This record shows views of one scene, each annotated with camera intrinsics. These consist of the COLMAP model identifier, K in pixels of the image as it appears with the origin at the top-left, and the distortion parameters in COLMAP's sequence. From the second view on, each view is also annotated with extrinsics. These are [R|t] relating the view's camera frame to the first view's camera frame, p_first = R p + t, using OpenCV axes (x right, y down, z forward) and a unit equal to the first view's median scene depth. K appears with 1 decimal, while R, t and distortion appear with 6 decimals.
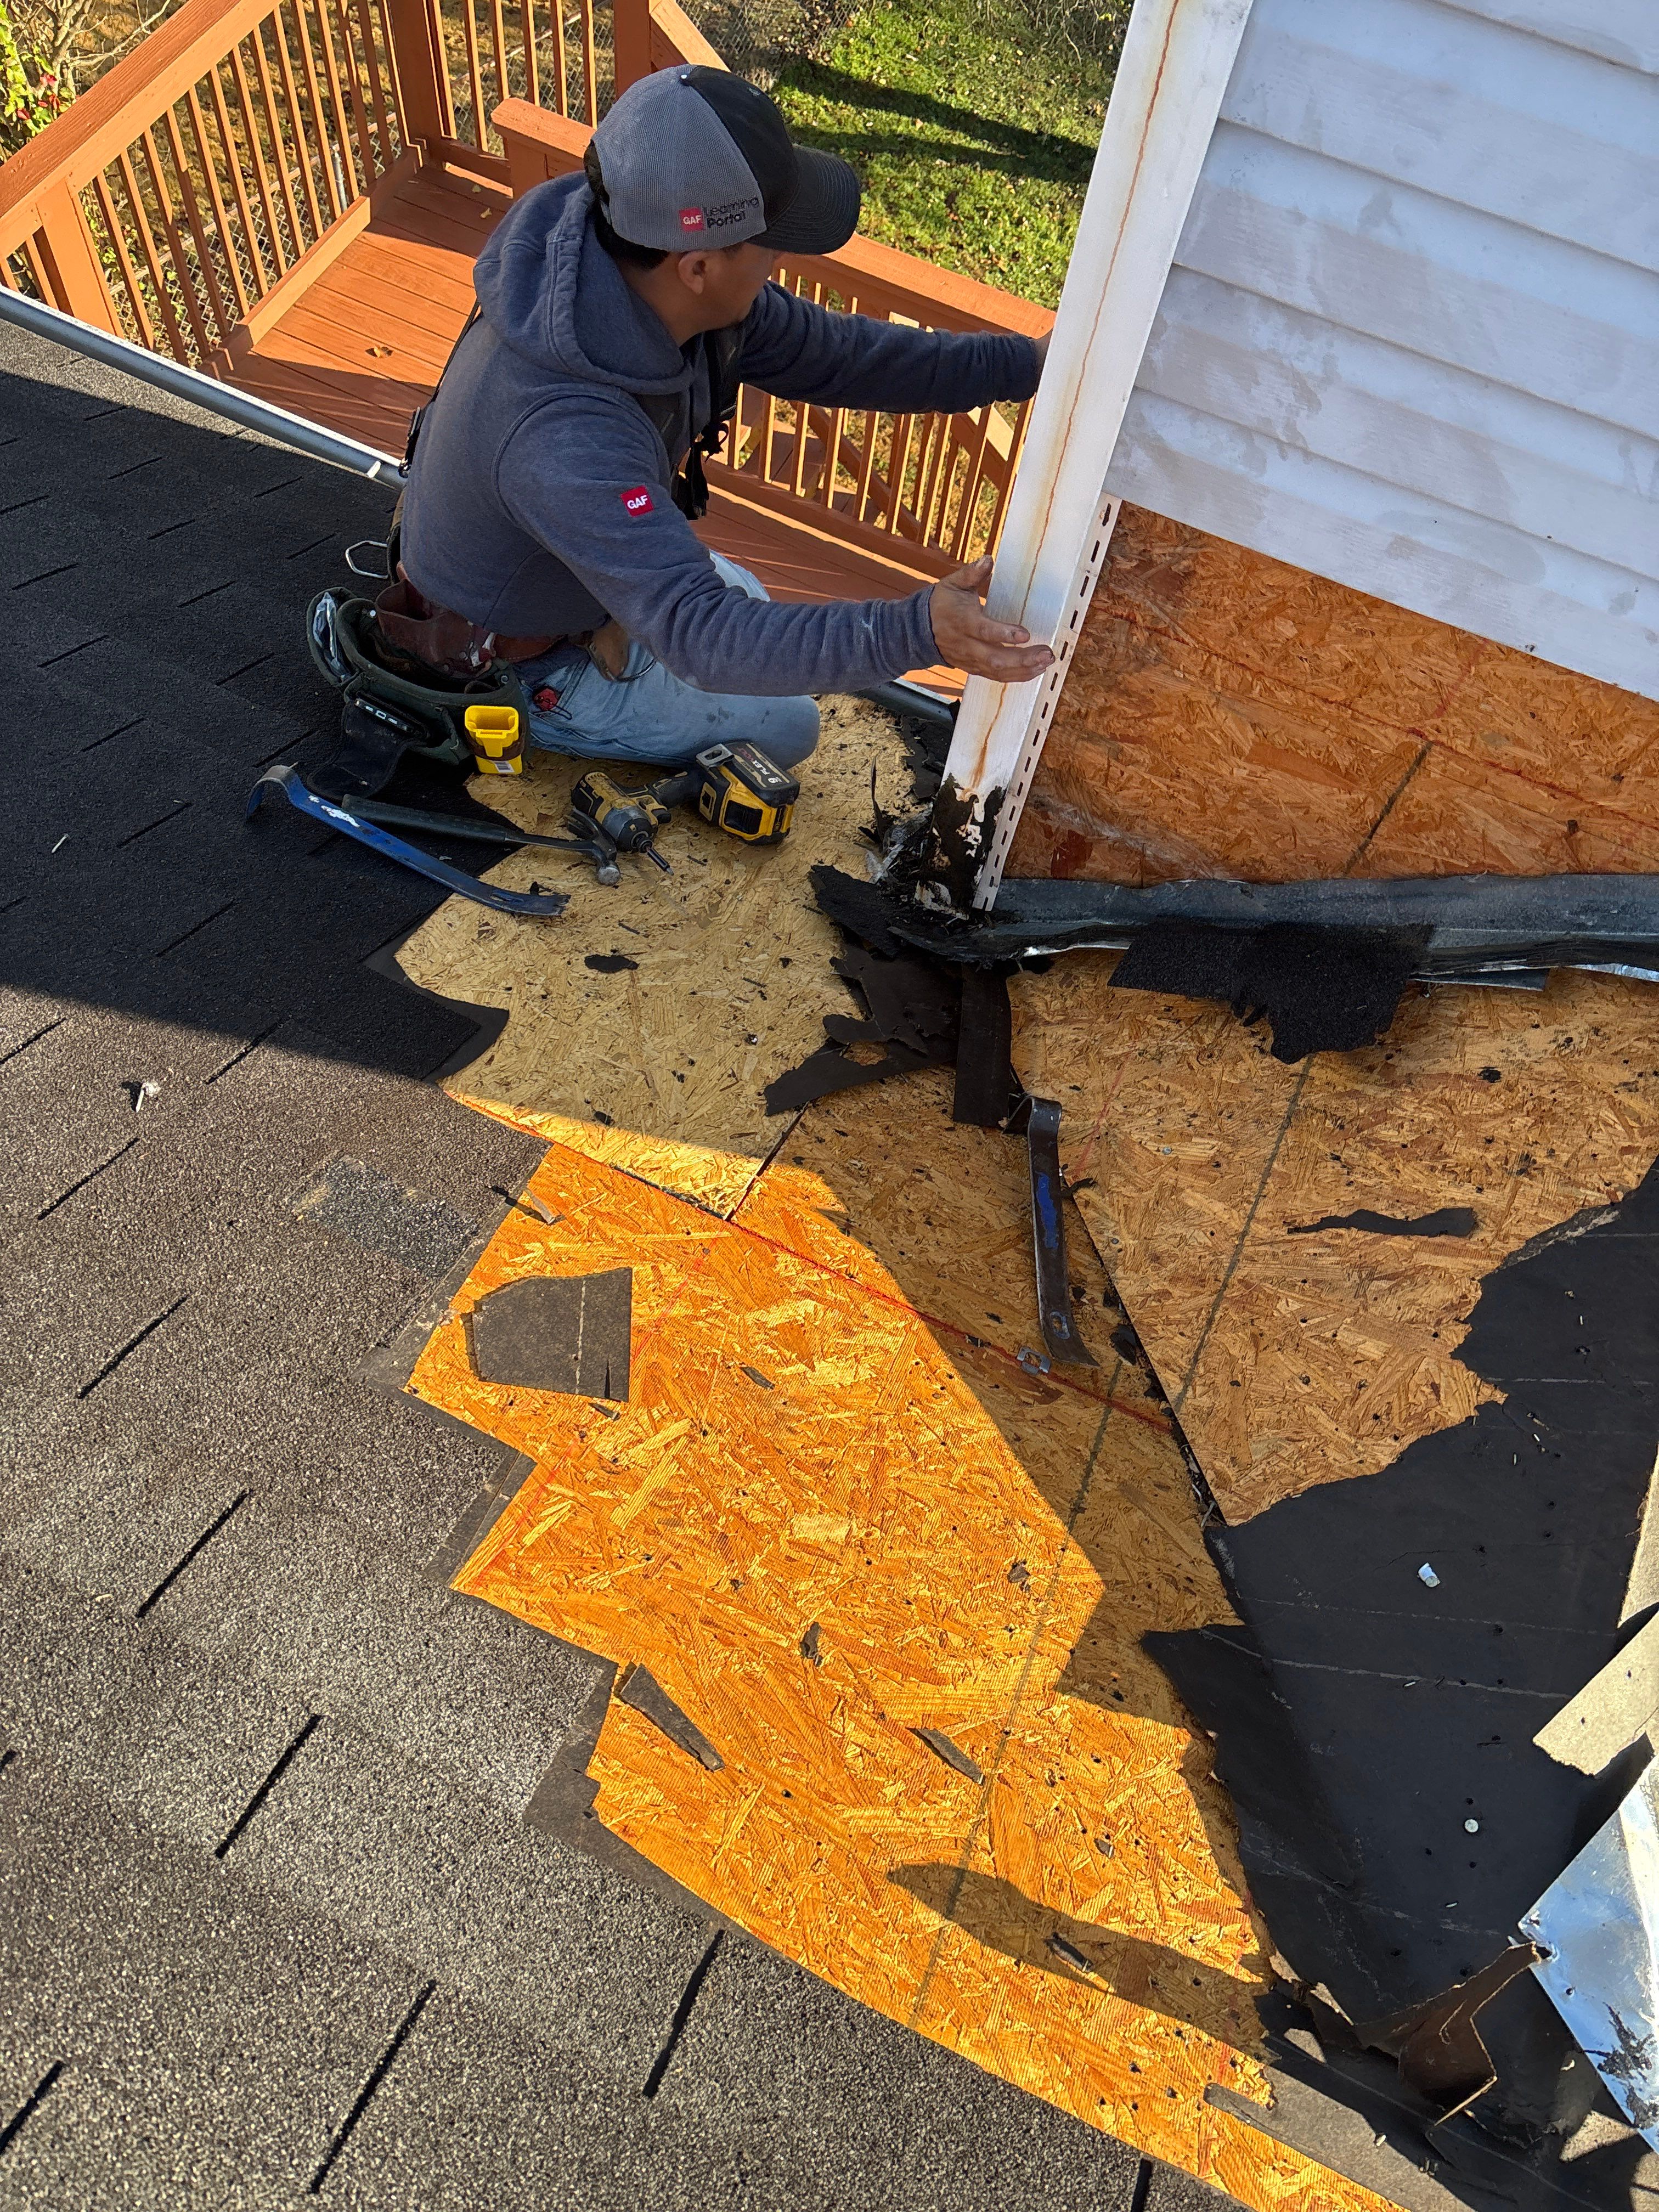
lens RADIAL K [[1741.5, 0, 784.9], [0, 1741.5, 1136.9], [0, 0, 1]] dist [0.072463, -0.043154]
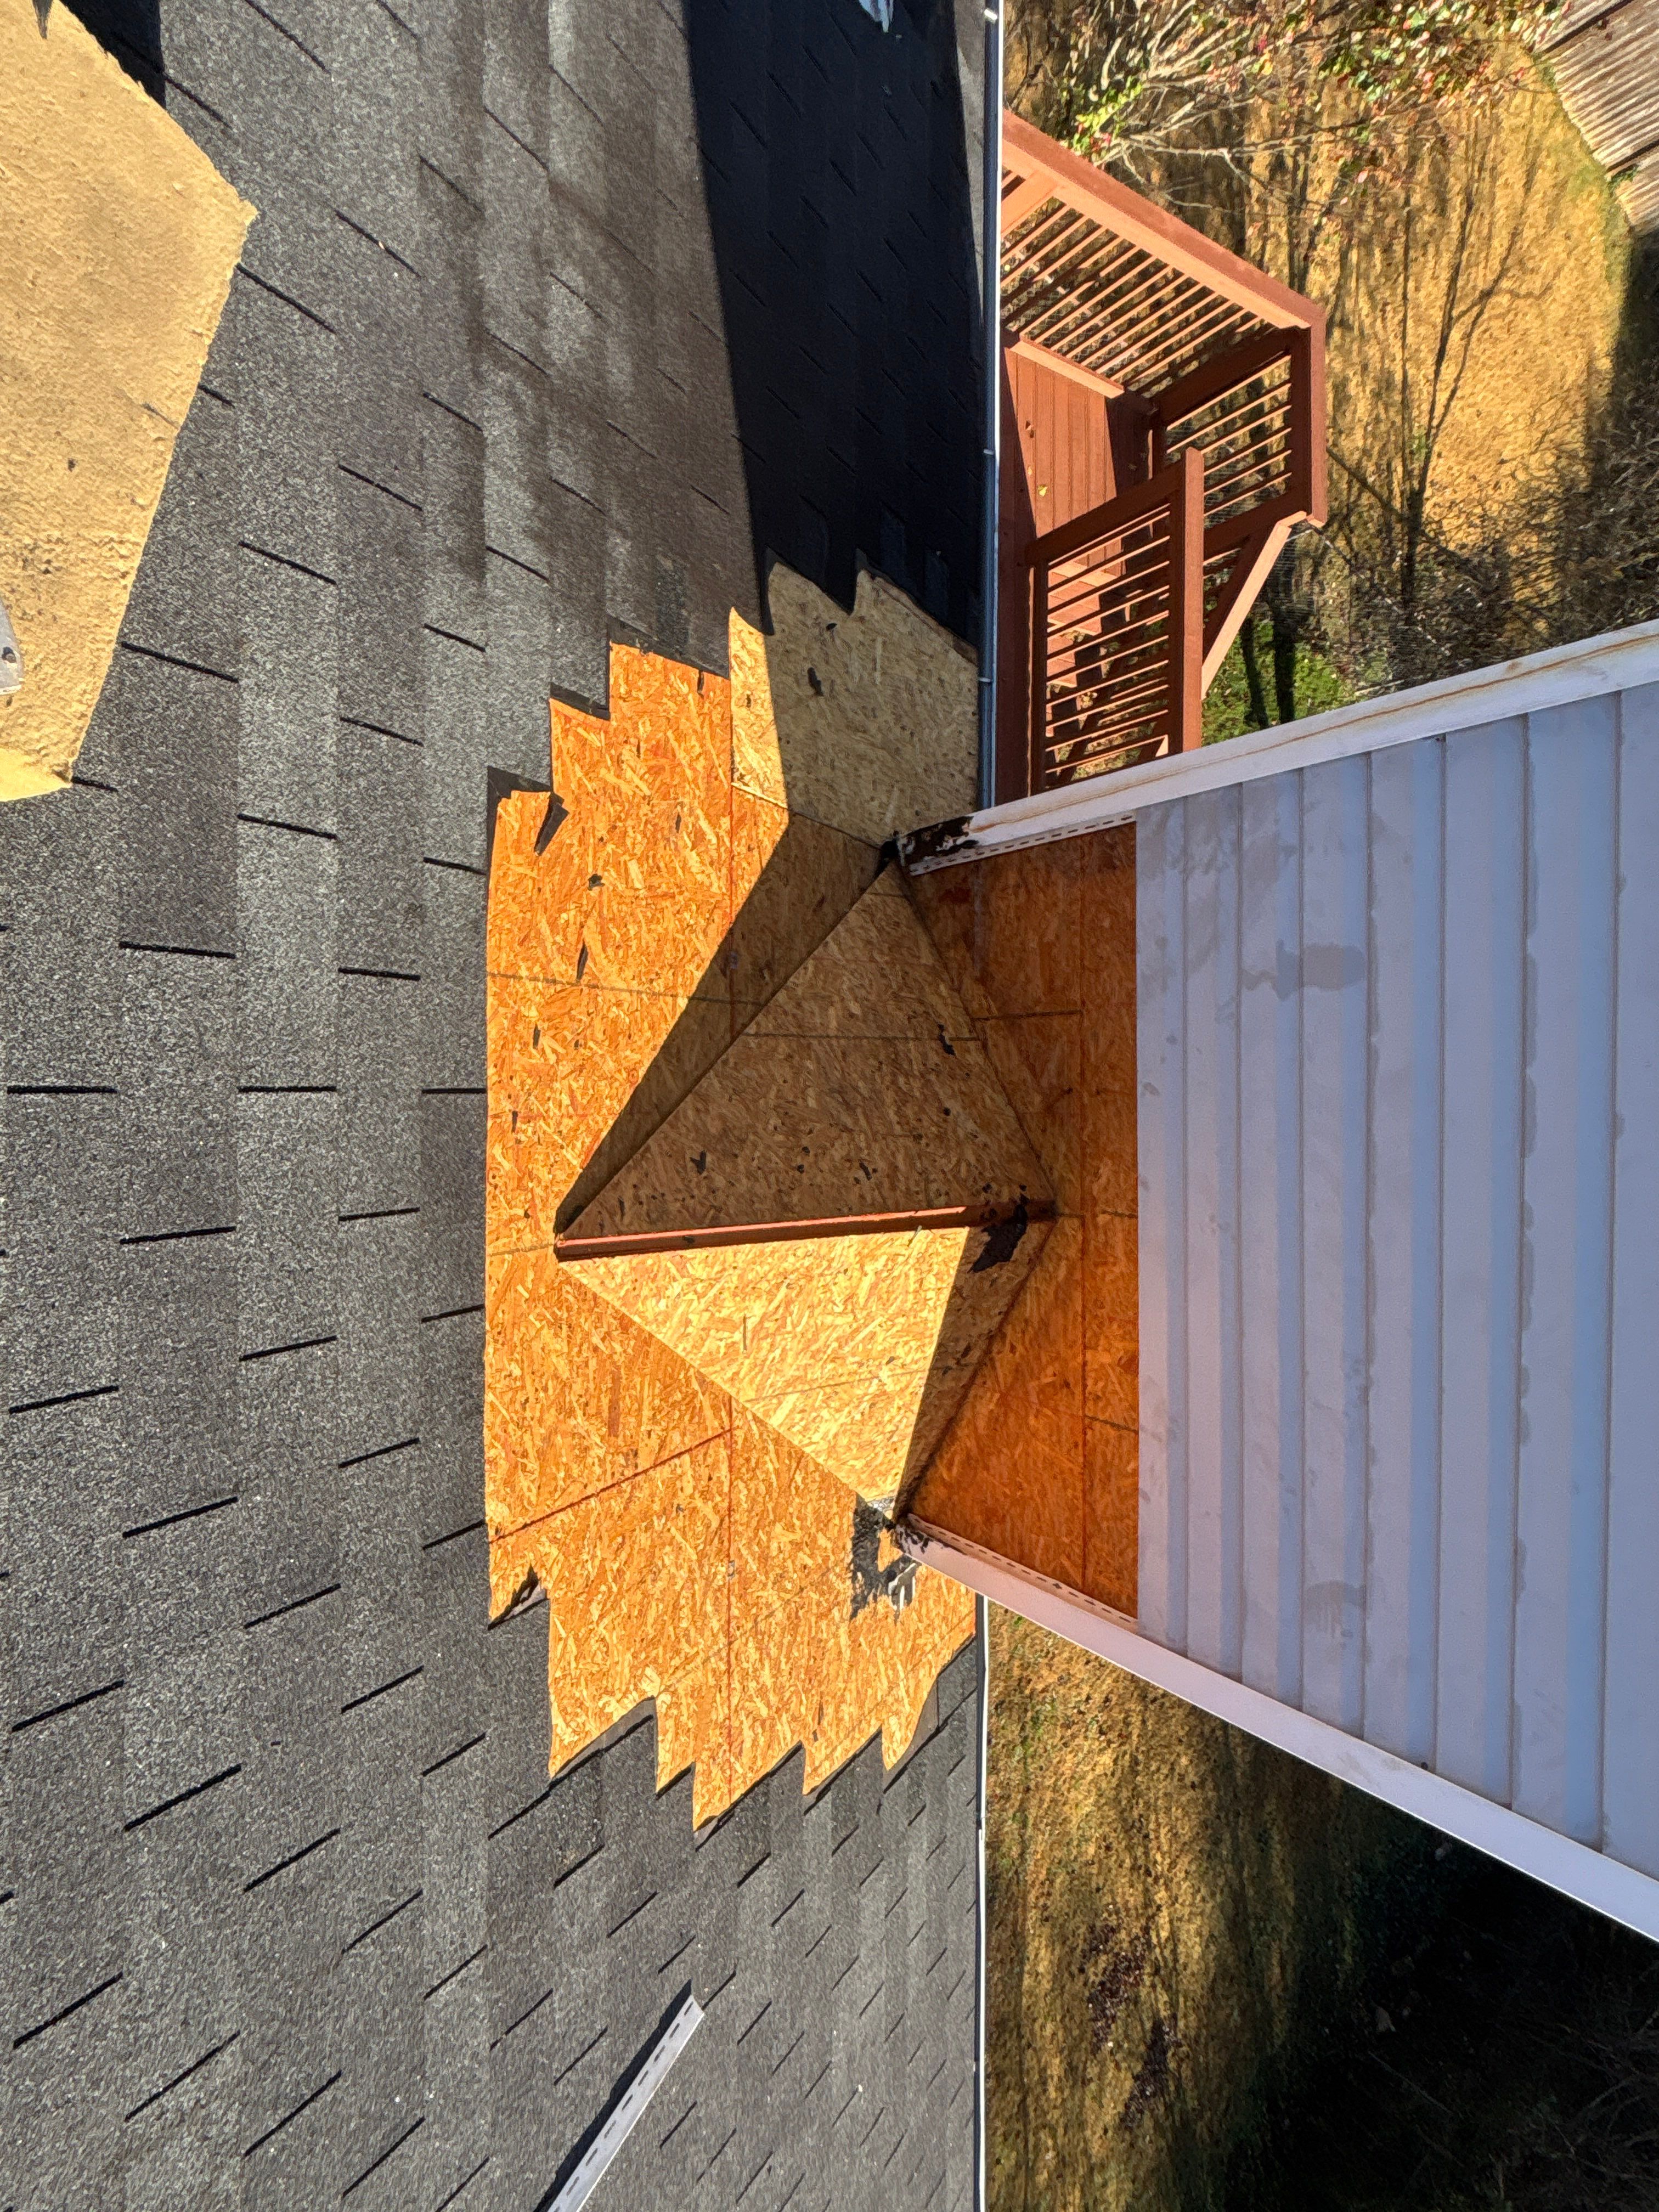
lens RADIAL K [[1212.4, 0, 806.2], [0, 1212.4, 1126.9], [0, 0, 1]] dist [0.019223, -0.001899]
pose [[0.399555, 0.893955, 0.202979, 0.058137], [-0.904486, 0.420480, -0.071428, 0.206786], [-0.149202, -0.155052, 0.976574, -0.336721]]
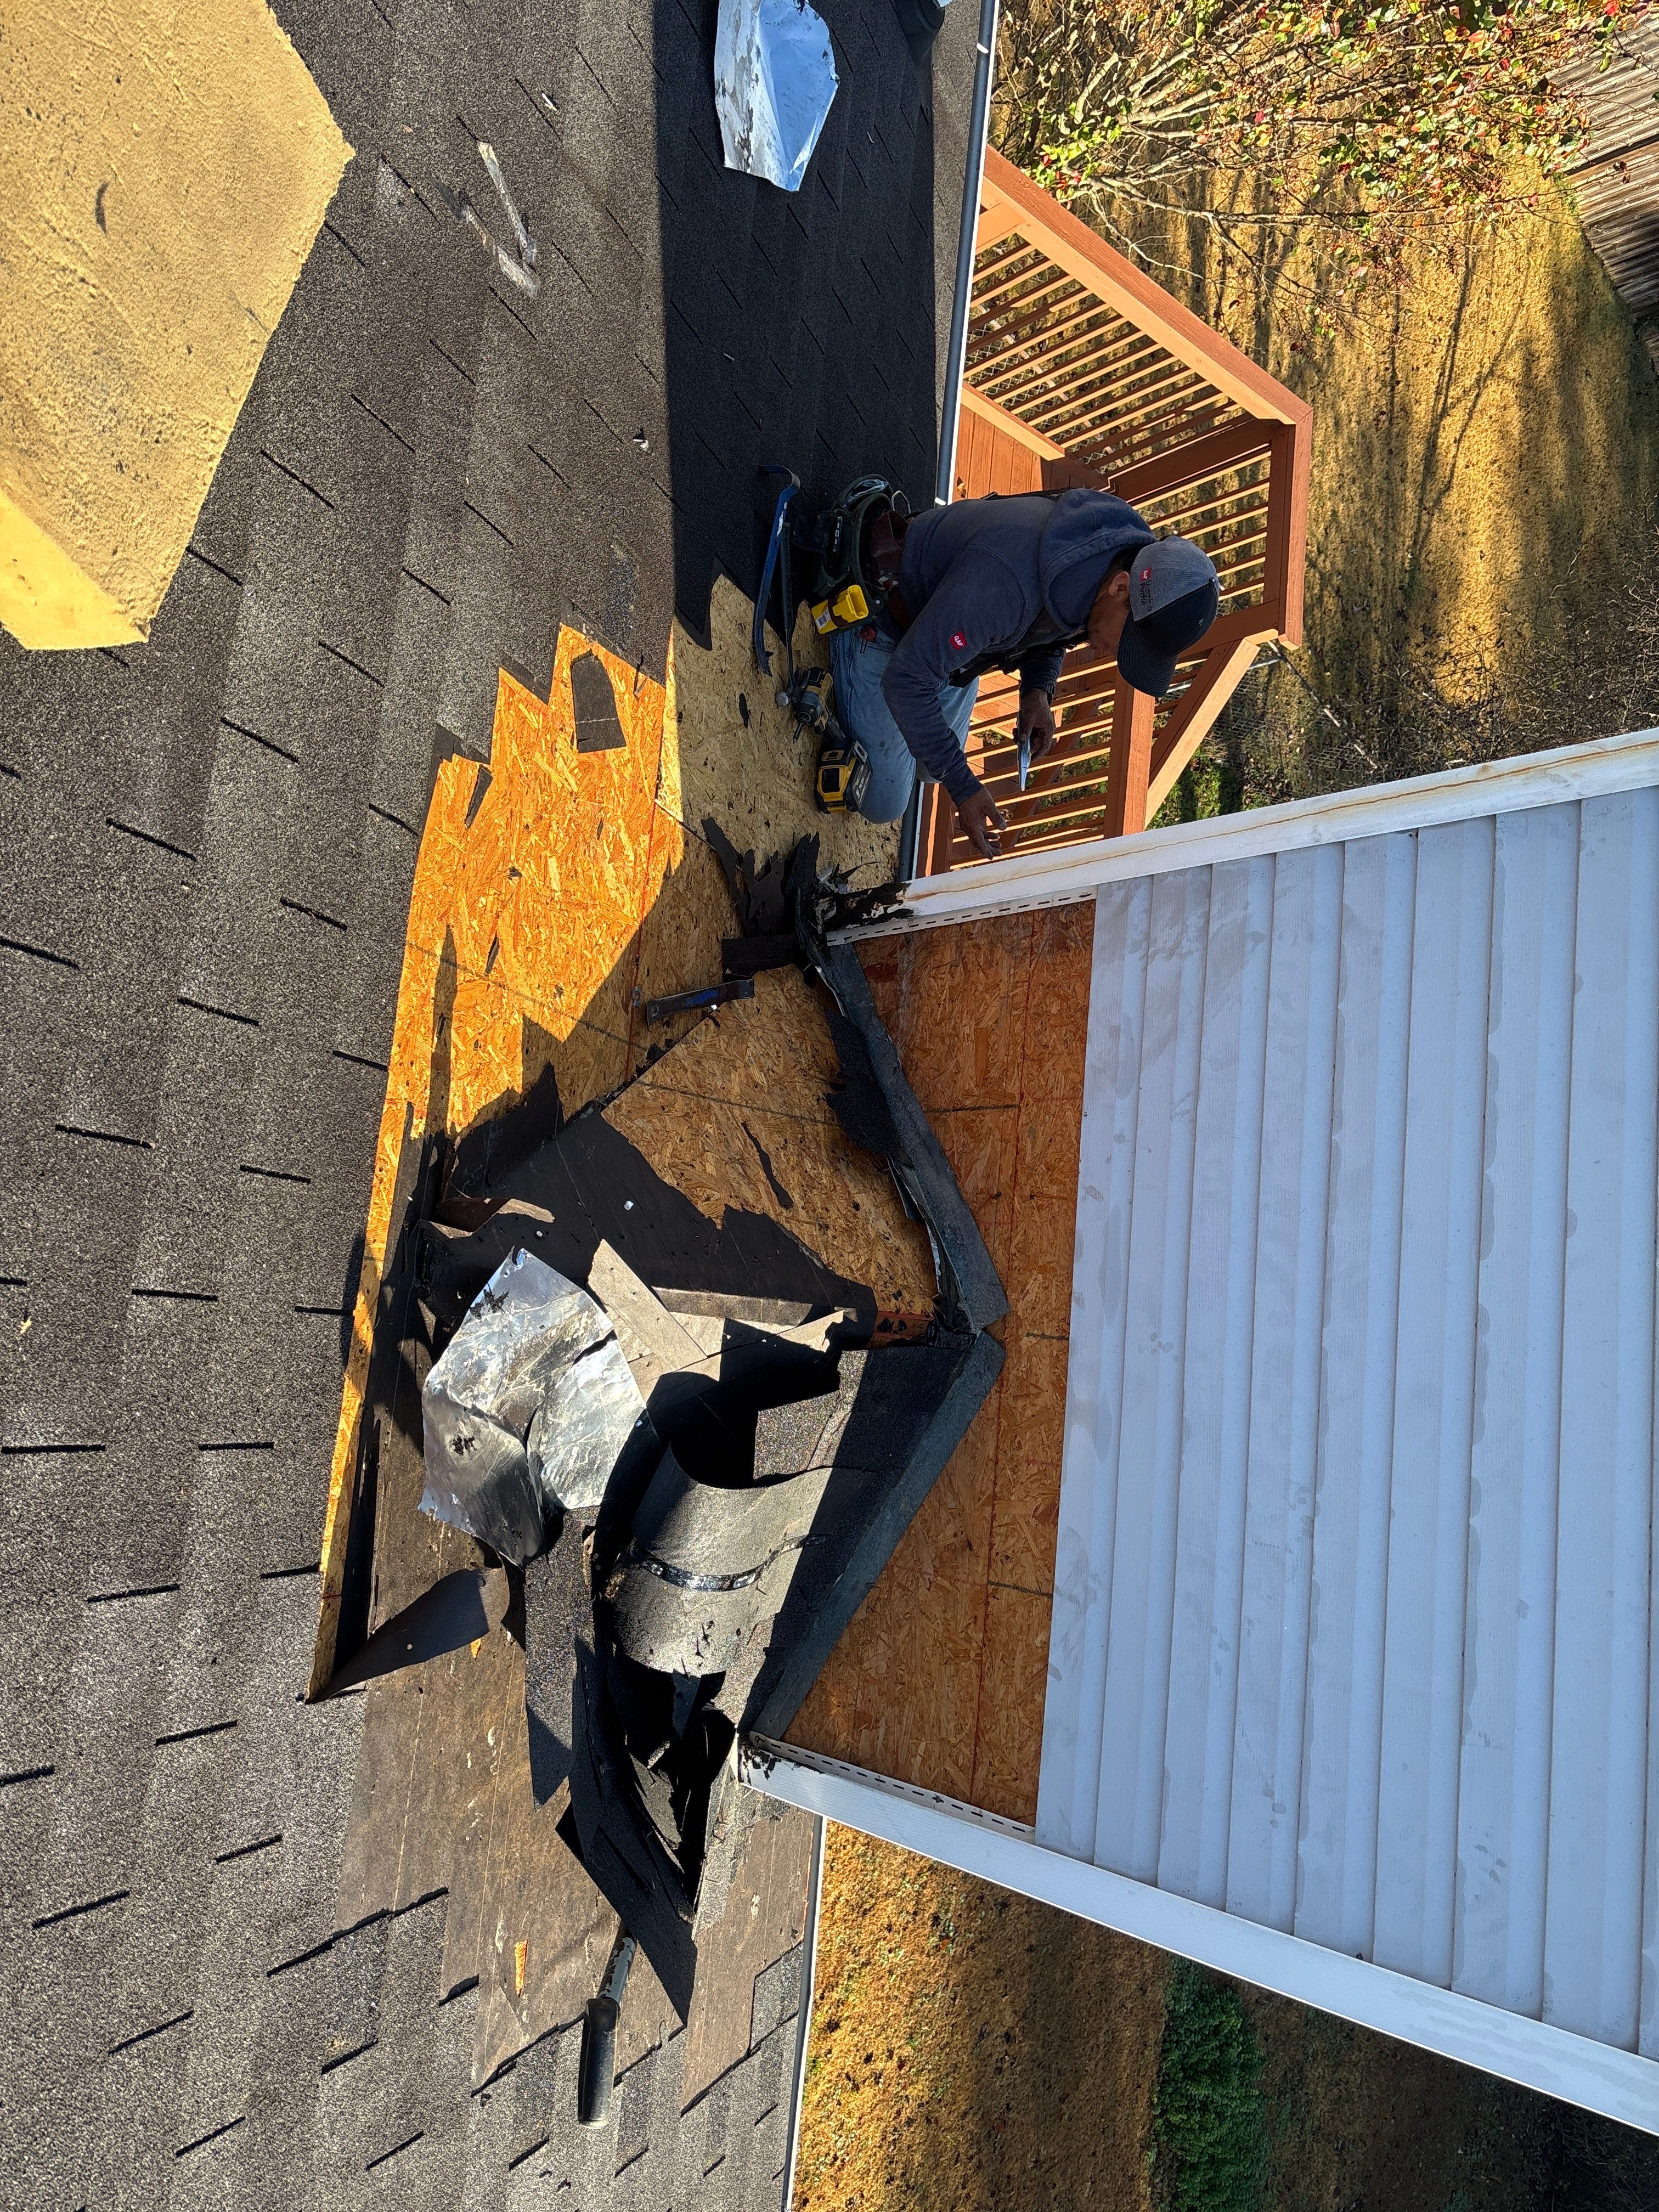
lens RADIAL K [[1741.5, 0, 784.9], [0, 1741.5, 1136.9], [0, 0, 1]] dist [0.072463, -0.043154]
pose [[0.284289, 0.952150, 0.112208, 0.110552], [-0.919662, 0.303901, -0.248727, 0.410910], [-0.270925, -0.032483, 0.962052, -0.604818]]
